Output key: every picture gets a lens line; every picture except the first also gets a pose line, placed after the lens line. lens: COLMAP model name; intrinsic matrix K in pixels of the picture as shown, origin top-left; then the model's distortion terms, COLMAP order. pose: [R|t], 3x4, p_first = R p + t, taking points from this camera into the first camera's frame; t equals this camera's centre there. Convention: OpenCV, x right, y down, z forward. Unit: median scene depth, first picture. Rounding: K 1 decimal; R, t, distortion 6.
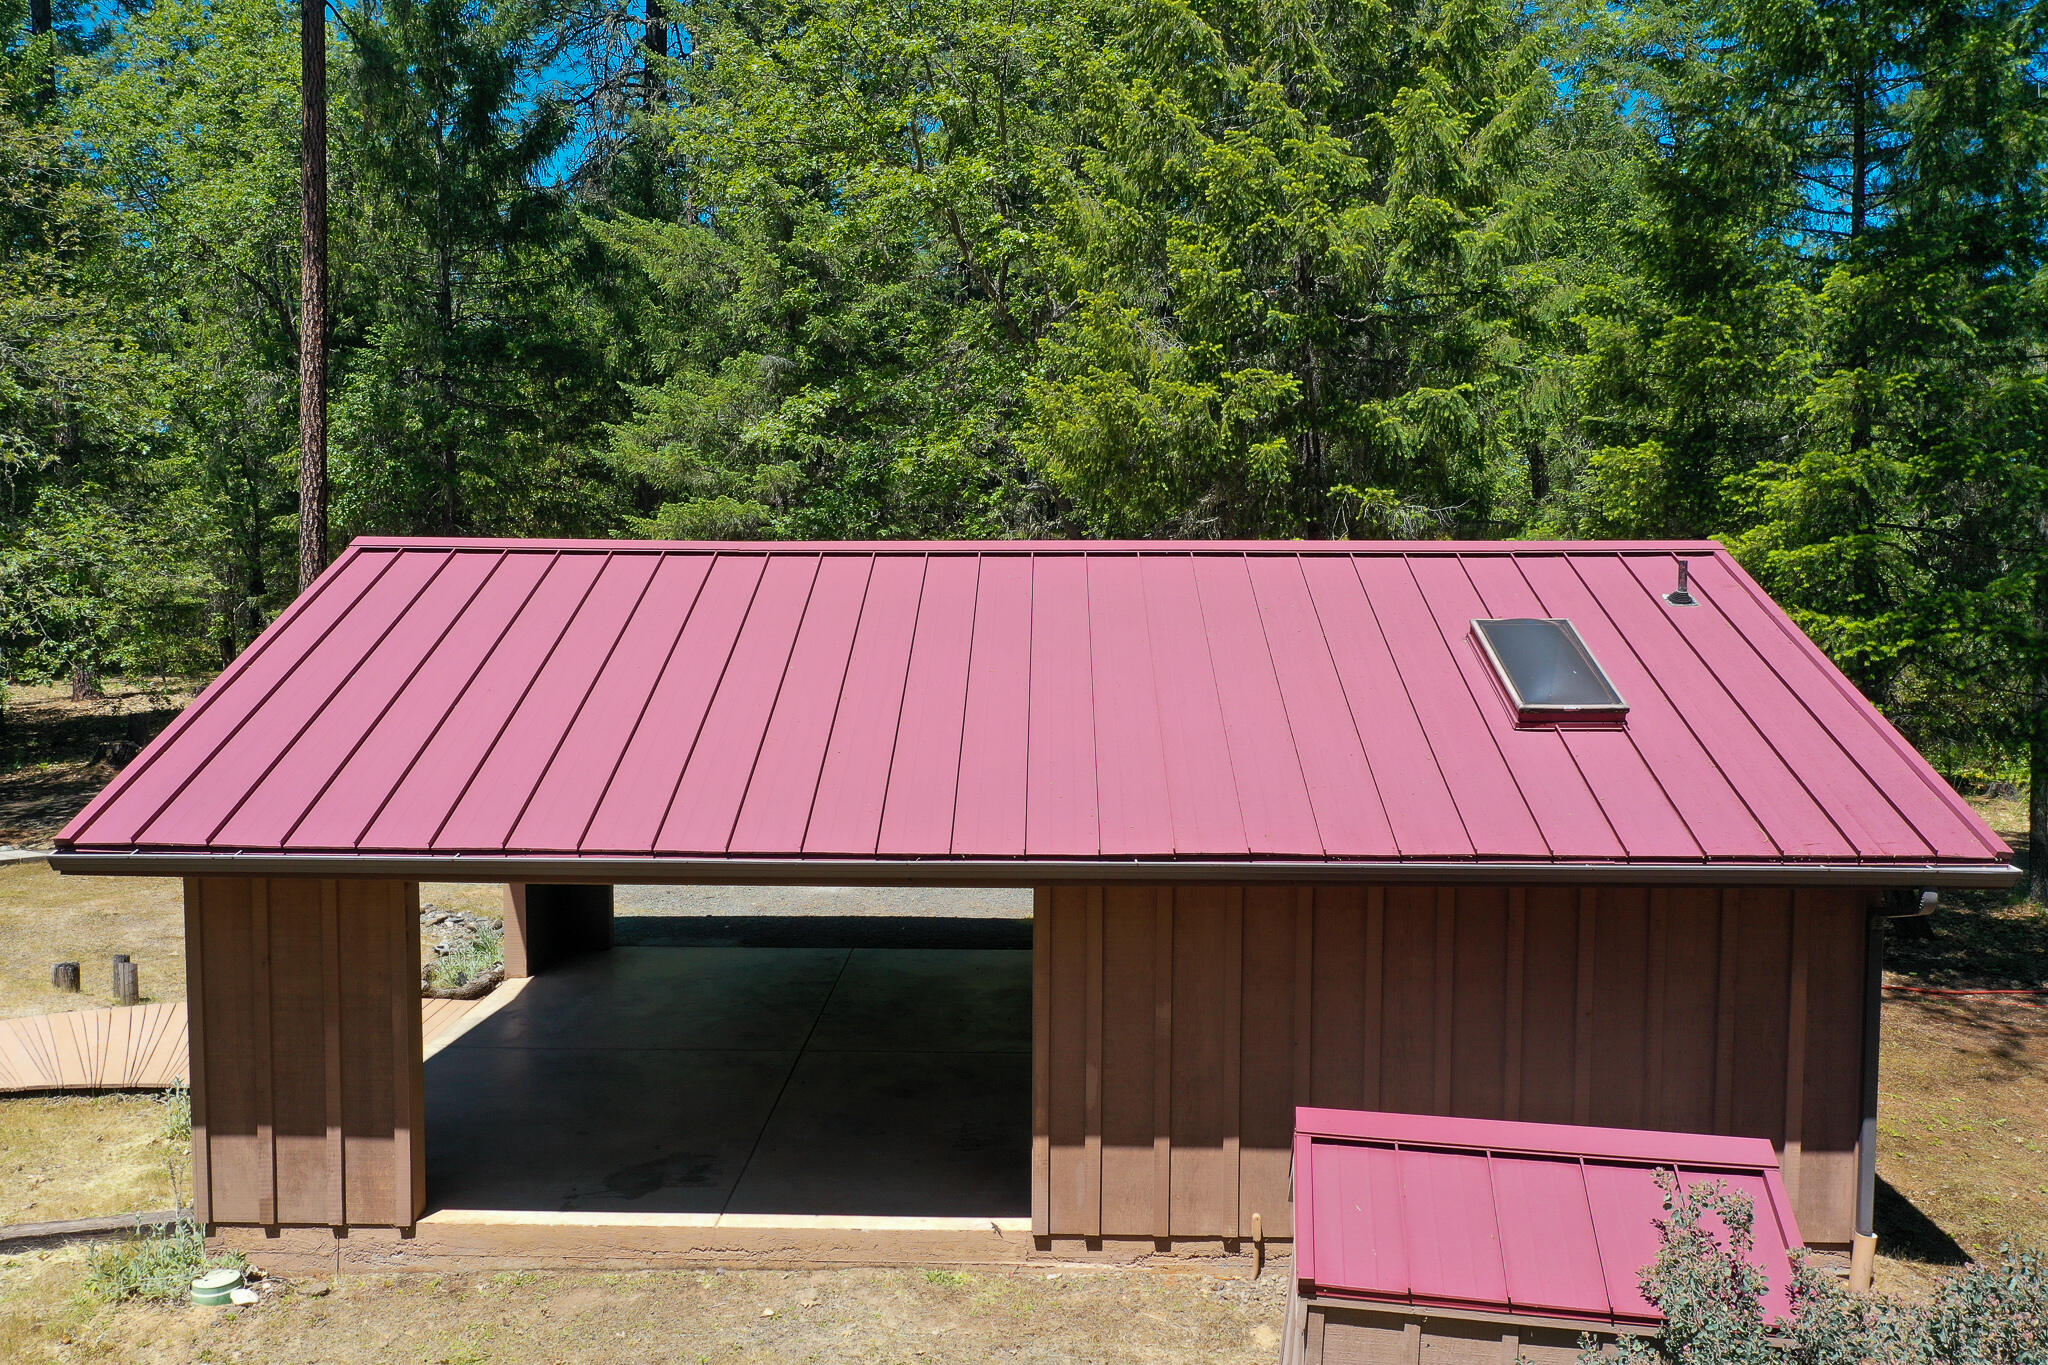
lens RADIAL K [[1608.9, 0, 1024.0], [0, 1608.9, 682.5], [0, 0, 1]] dist [-0.003775, 0.011901]
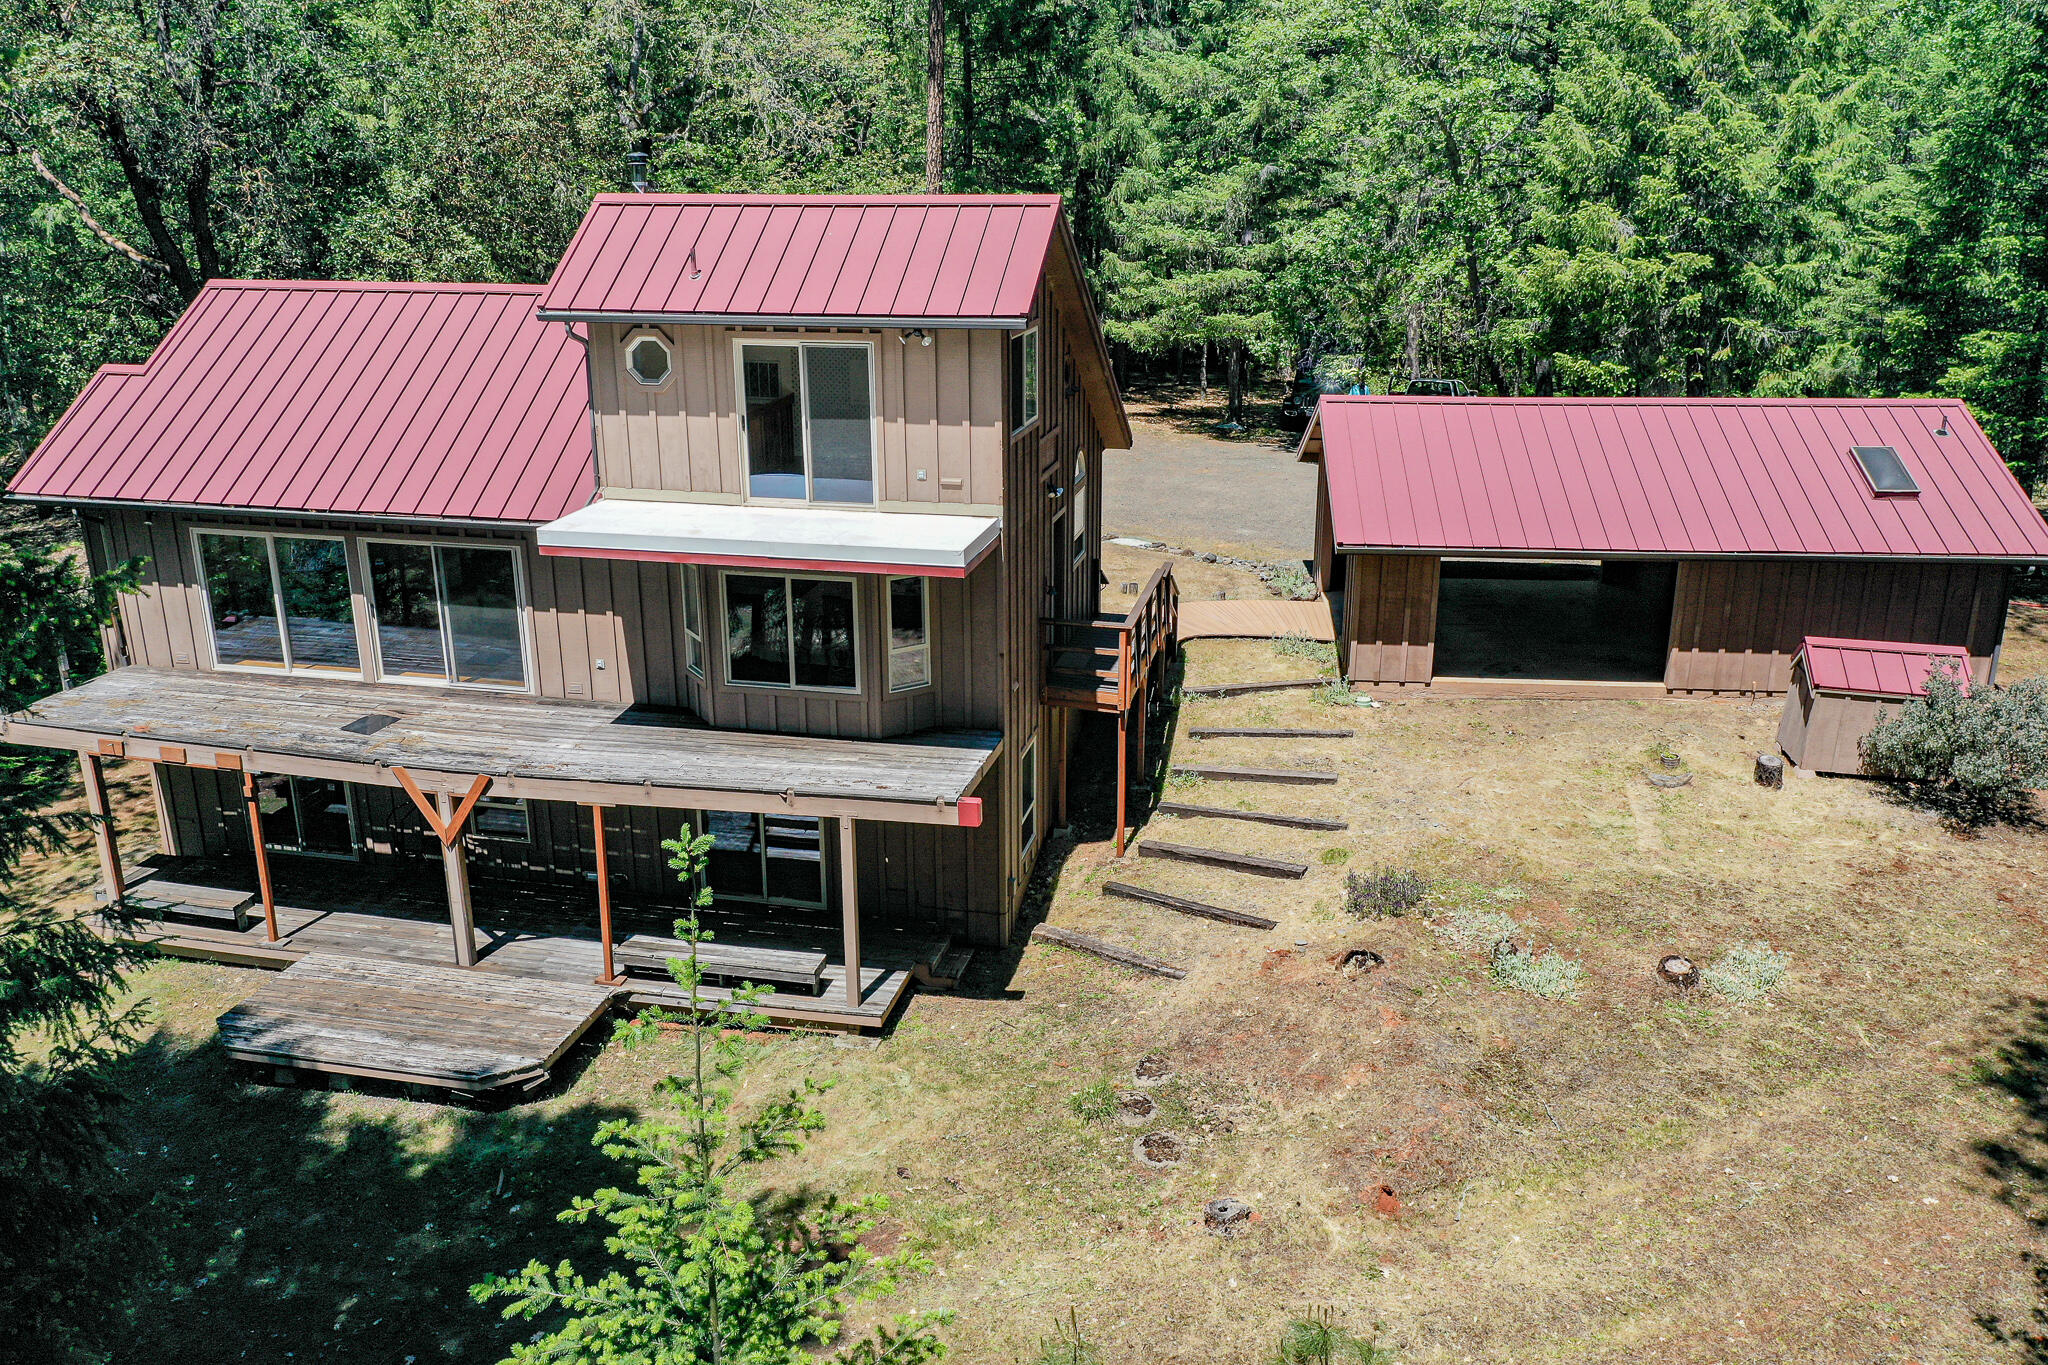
lens RADIAL K [[1608.9, 0, 1024.0], [0, 1608.9, 682.5], [0, 0, 1]] dist [-0.003775, 0.011901]
pose [[0.997755, 0.013686, -0.065554, -0.876924], [0.002136, 0.971890, 0.235426, -0.295933], [0.066933, -0.235038, 0.969679, -1.648500]]
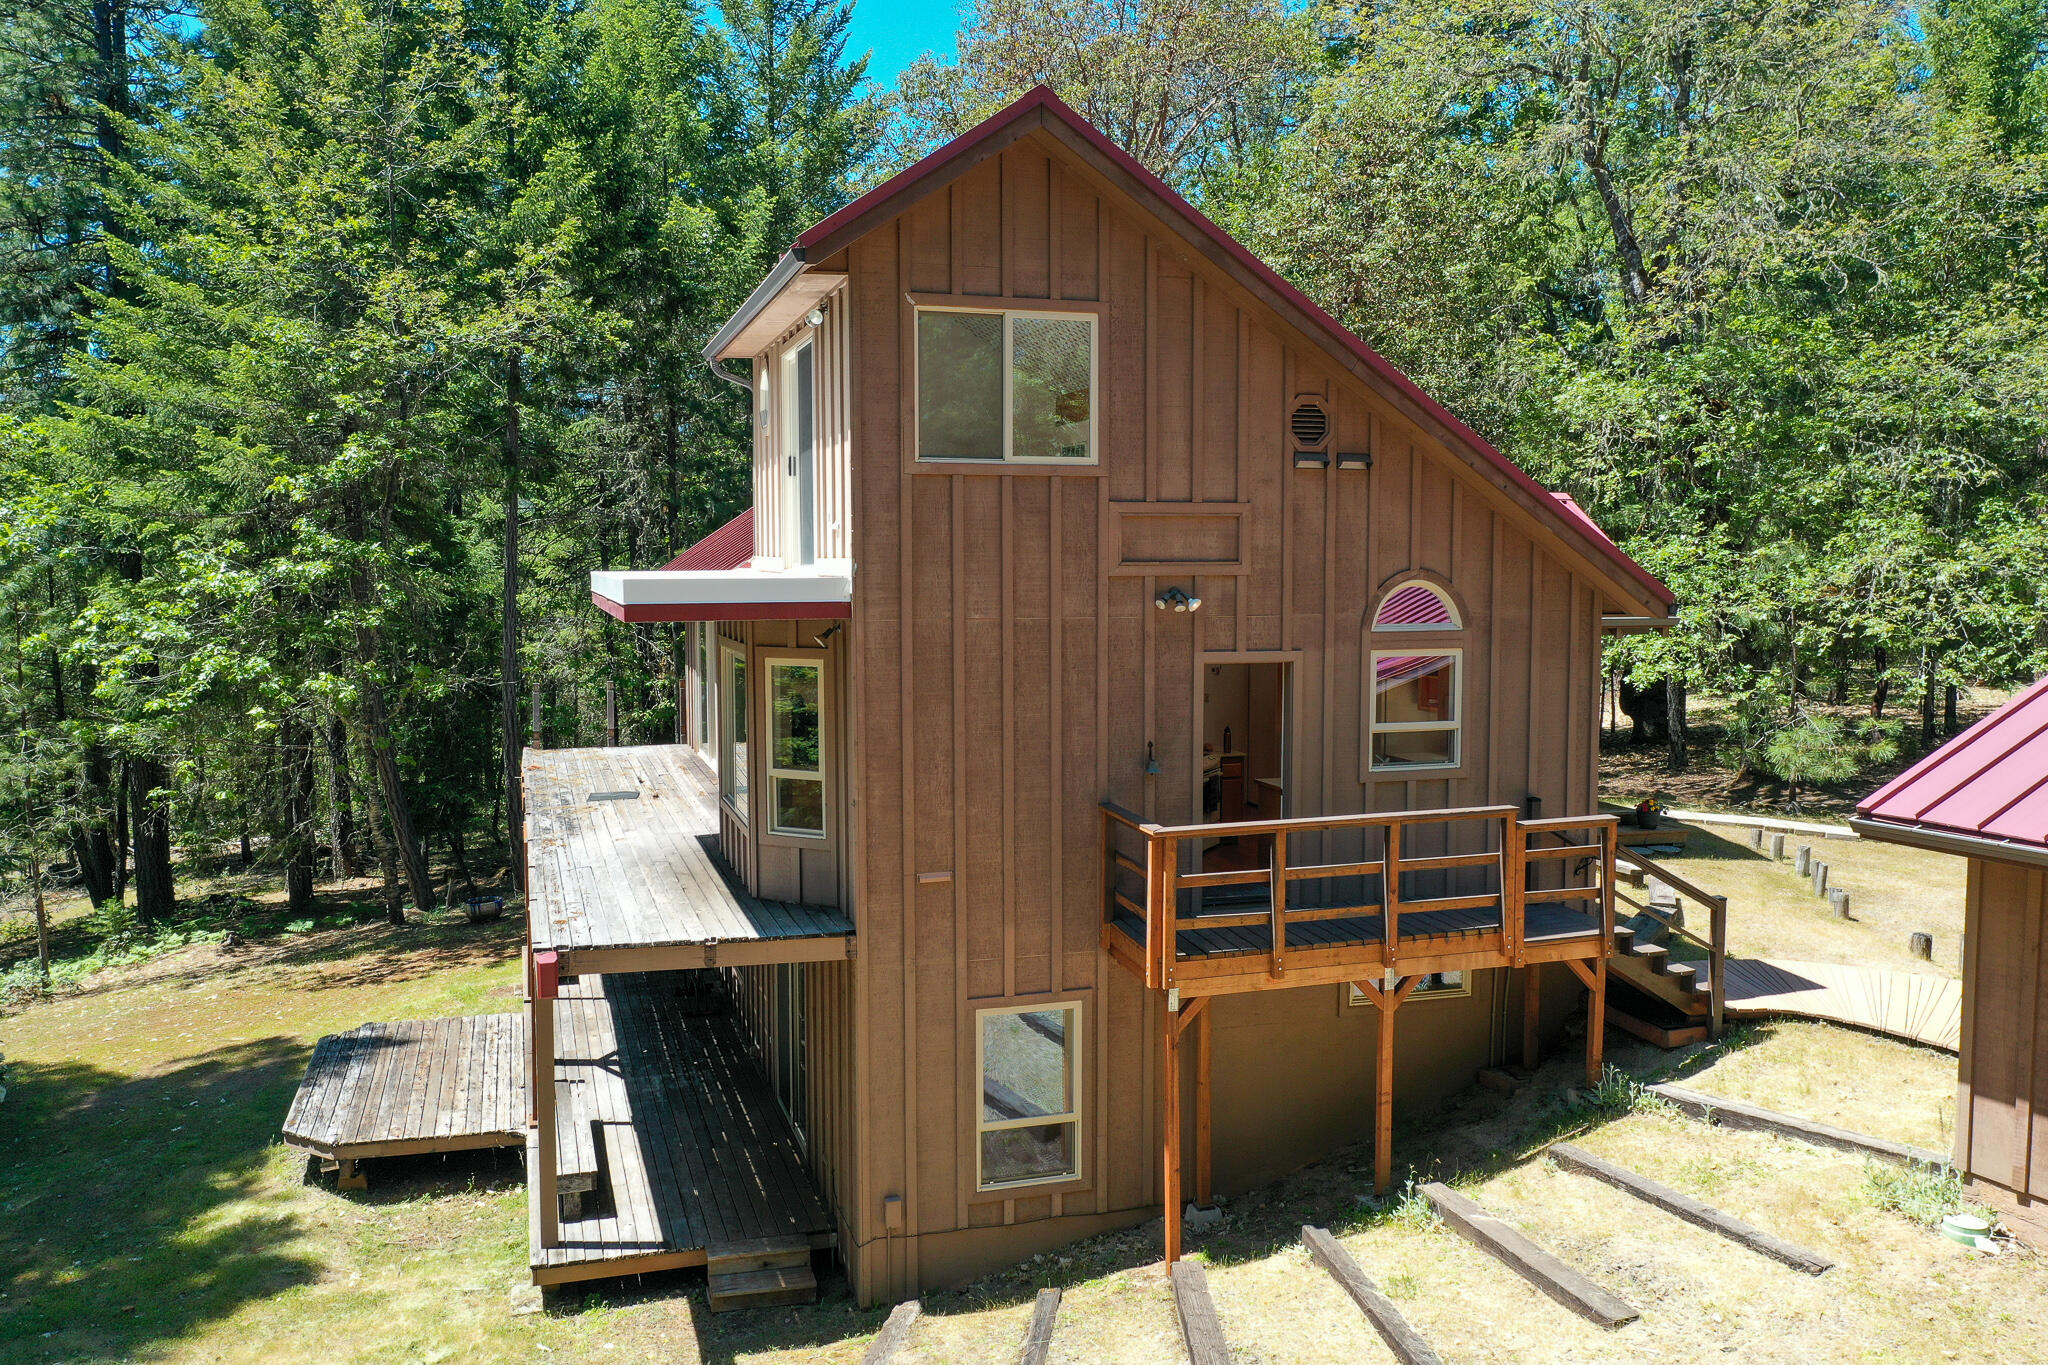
lens RADIAL K [[1608.9, 0, 1024.0], [0, 1608.9, 682.5], [0, 0, 1]] dist [-0.003775, 0.011901]
pose [[0.438703, 0.061932, -0.896496, 0.183088], [-0.064491, 0.997220, 0.037332, -0.000618], [0.896315, 0.041439, 0.441477, -0.088155]]
